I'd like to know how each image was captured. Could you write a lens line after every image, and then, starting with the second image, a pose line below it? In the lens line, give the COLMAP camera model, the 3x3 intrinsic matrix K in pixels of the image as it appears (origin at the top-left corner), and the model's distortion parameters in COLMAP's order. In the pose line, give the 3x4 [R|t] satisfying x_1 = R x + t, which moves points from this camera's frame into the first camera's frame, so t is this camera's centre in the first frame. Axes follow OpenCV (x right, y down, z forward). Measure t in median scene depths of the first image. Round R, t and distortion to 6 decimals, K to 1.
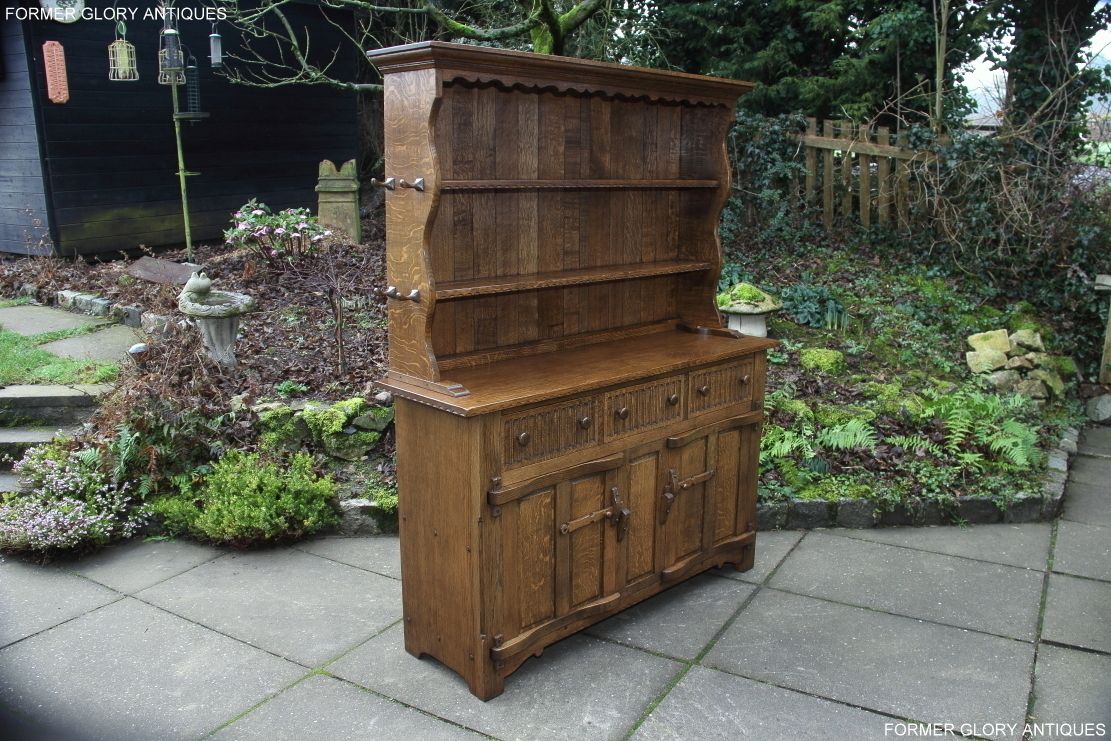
lens RADIAL K [[906.5, 0, 555.5], [0, 906.5, 370.5], [0, 0, 1]] dist [-0.183108, 0.139679]
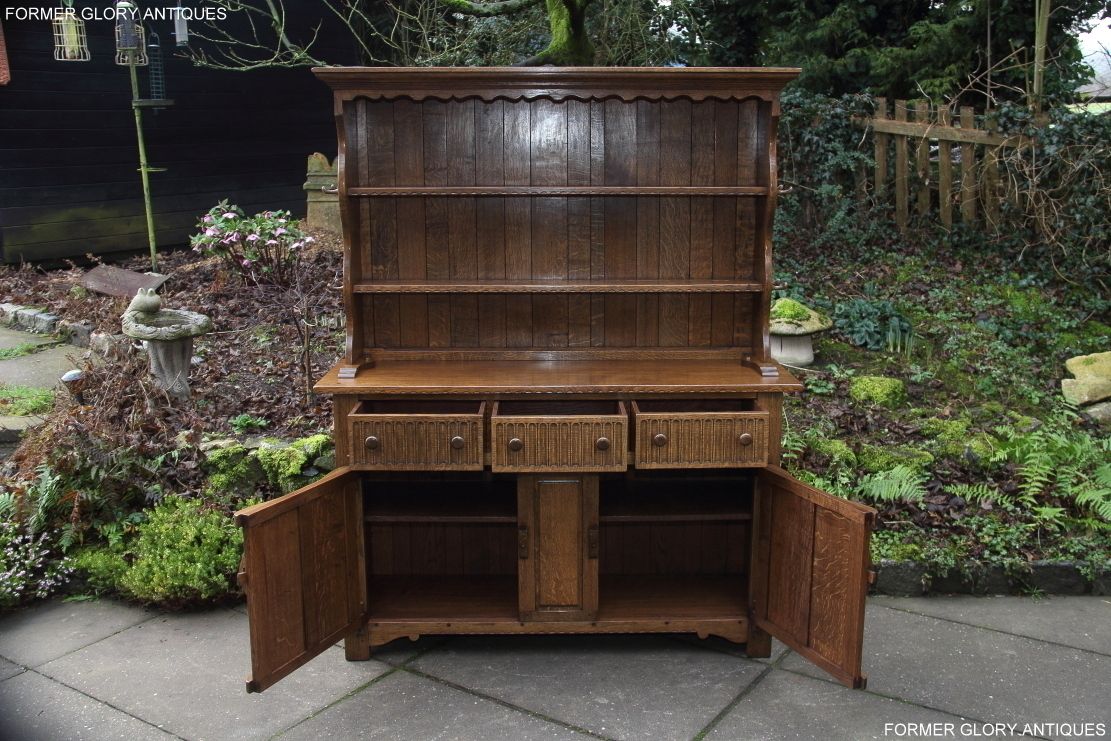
lens RADIAL K [[1050.0, 0, 560.4], [0, 1050.0, 368.0], [0, 0, 1]] dist [-0.133118, 0.235480]
pose [[0.998313, 0.002529, -0.057999, 0.069823], [-0.003500, 0.999855, -0.016649, -0.018195], [0.057948, 0.016824, 0.998178, 0.003897]]
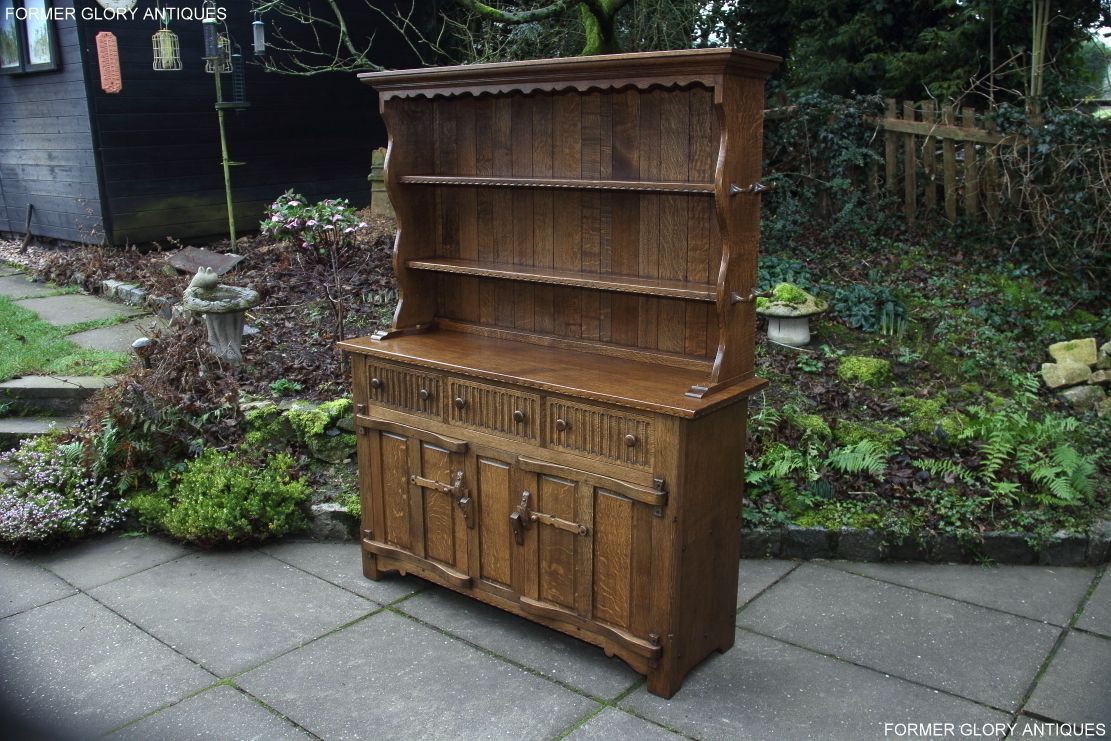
lens RADIAL K [[946.1, 0, 559.3], [0, 946.1, 366.6], [0, 0, 1]] dist [-0.171115, 0.169111]
pose [[0.989270, 0.024523, -0.144023, 0.156598], [-0.023456, 0.999683, 0.009104, -0.019365], [0.144200, -0.005628, 0.989532, 0.025314]]
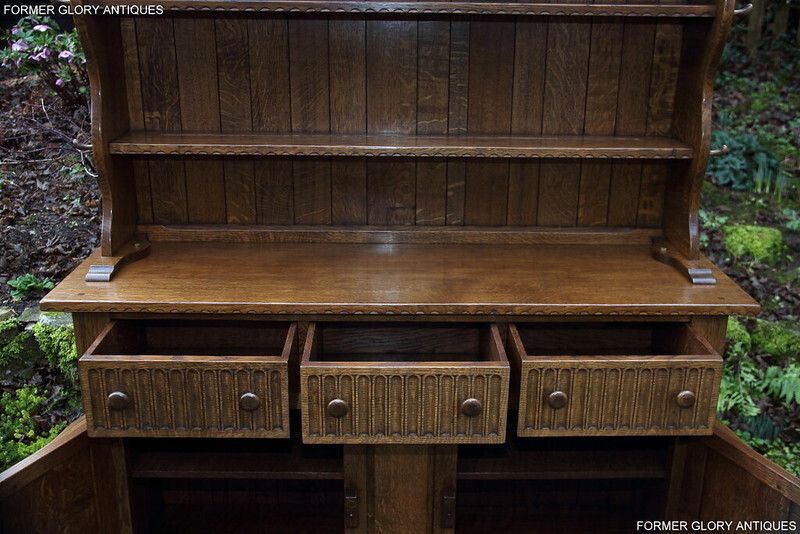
lens RADIAL K [[828.3, 0, 403.8], [0, 828.3, 265.7], [0, 0, 1]] dist [-0.111708, 0.352586]
pose [[0.998741, 0.020900, -0.045612, 0.043151], [-0.015398, 0.992919, 0.117793, -0.083375], [0.047751, -0.116943, 0.991990, 0.357078]]
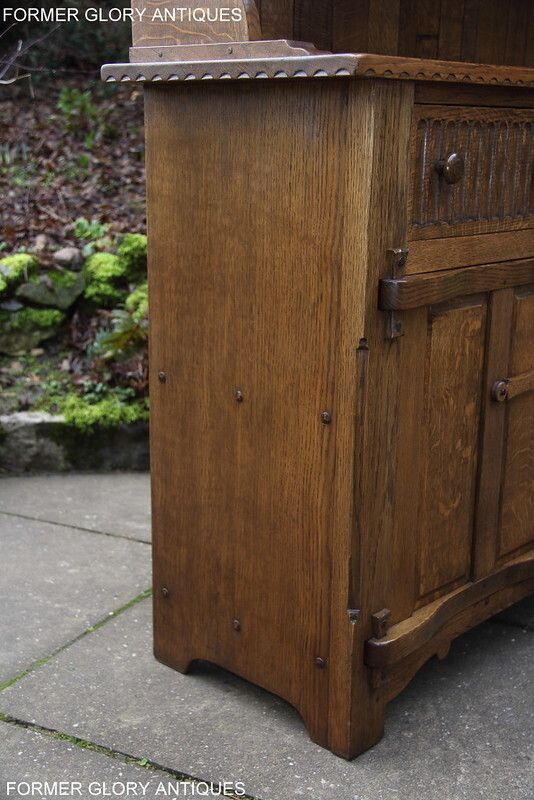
lens RADIAL K [[1041.2, 0, 268.5], [0, 1041.2, 417.7], [0, 0, 1]] dist [0.004798, 0.633497]
pose [[0.998726, -0.005667, 0.050138, -0.091769], [0.003050, 0.998636, 0.052119, 0.103317], [-0.050365, -0.051899, 0.997381, 0.287779]]
